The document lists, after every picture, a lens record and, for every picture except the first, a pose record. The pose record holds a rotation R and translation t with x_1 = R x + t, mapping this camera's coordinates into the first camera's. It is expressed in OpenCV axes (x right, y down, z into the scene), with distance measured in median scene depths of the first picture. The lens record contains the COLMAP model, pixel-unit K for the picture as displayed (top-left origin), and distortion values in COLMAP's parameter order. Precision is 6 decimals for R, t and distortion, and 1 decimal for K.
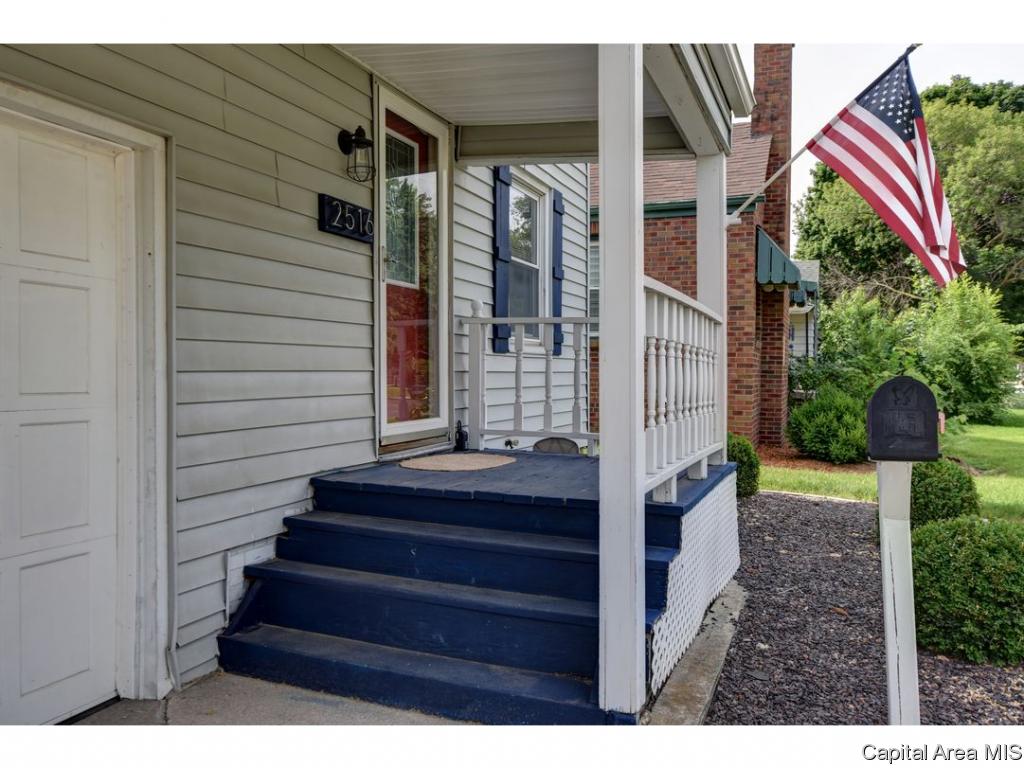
lens RADIAL K [[848.4, 0, 512.0], [0, 848.4, 384.0], [0, 0, 1]] dist [-0.001099, 0.001227]
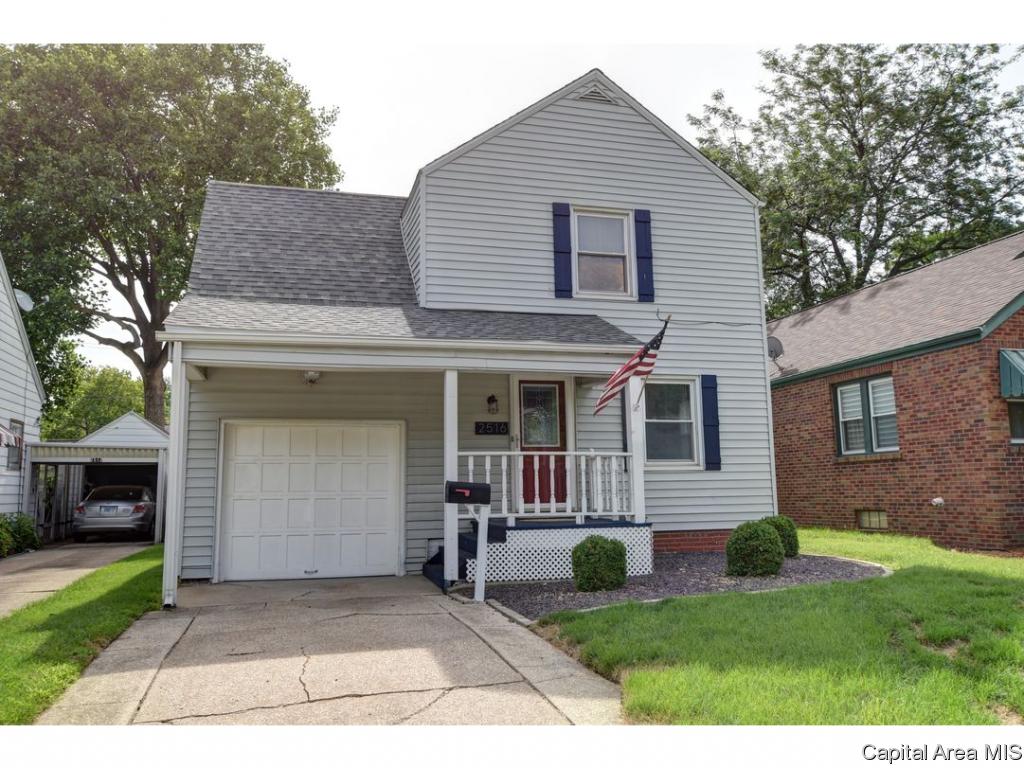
lens RADIAL K [[813.6, 0, 513.8], [0, 813.6, 386.9], [0, 0, 1]] dist [0.006197, 0.017560]
pose [[0.594027, -0.120722, -0.795335, 1.639373], [0.008865, 0.989598, -0.143587, 0.046072], [0.804396, 0.078244, 0.588918, -0.429009]]
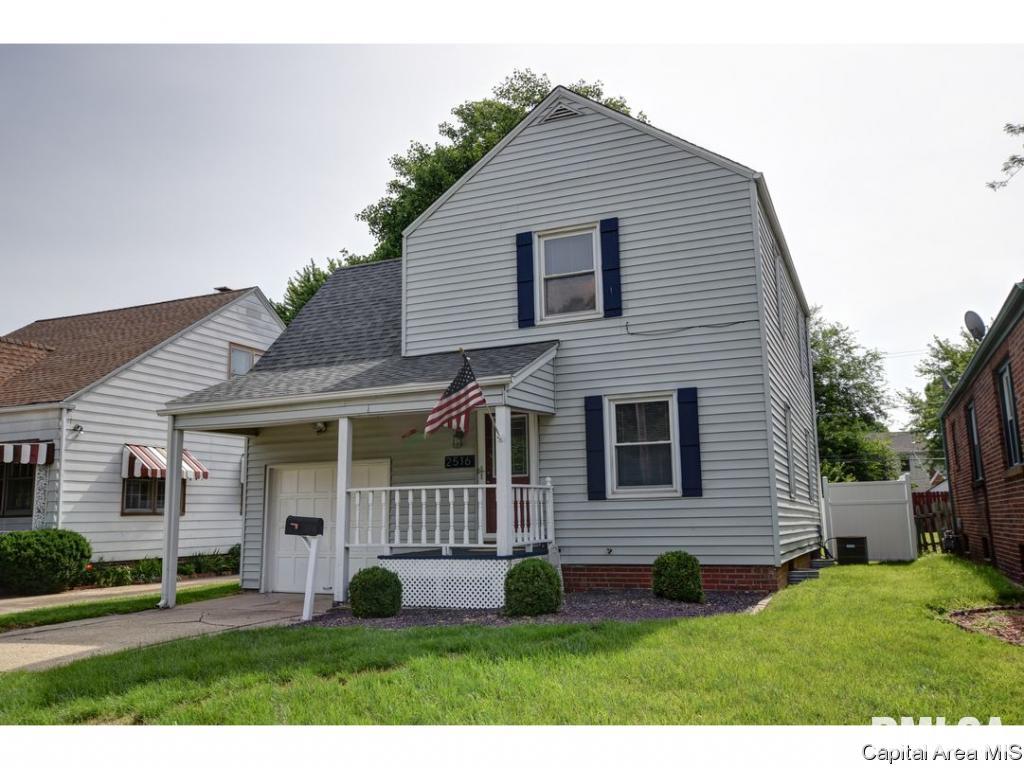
lens RADIAL K [[847.6, 0, 507.9], [0, 847.6, 384.9], [0, 0, 1]] dist [-0.012825, 0.005342]
pose [[-0.049270, -0.165141, -0.985039, 2.262038], [0.003631, 0.986200, -0.165517, 0.025276], [0.998779, -0.011731, -0.047990, 1.087463]]
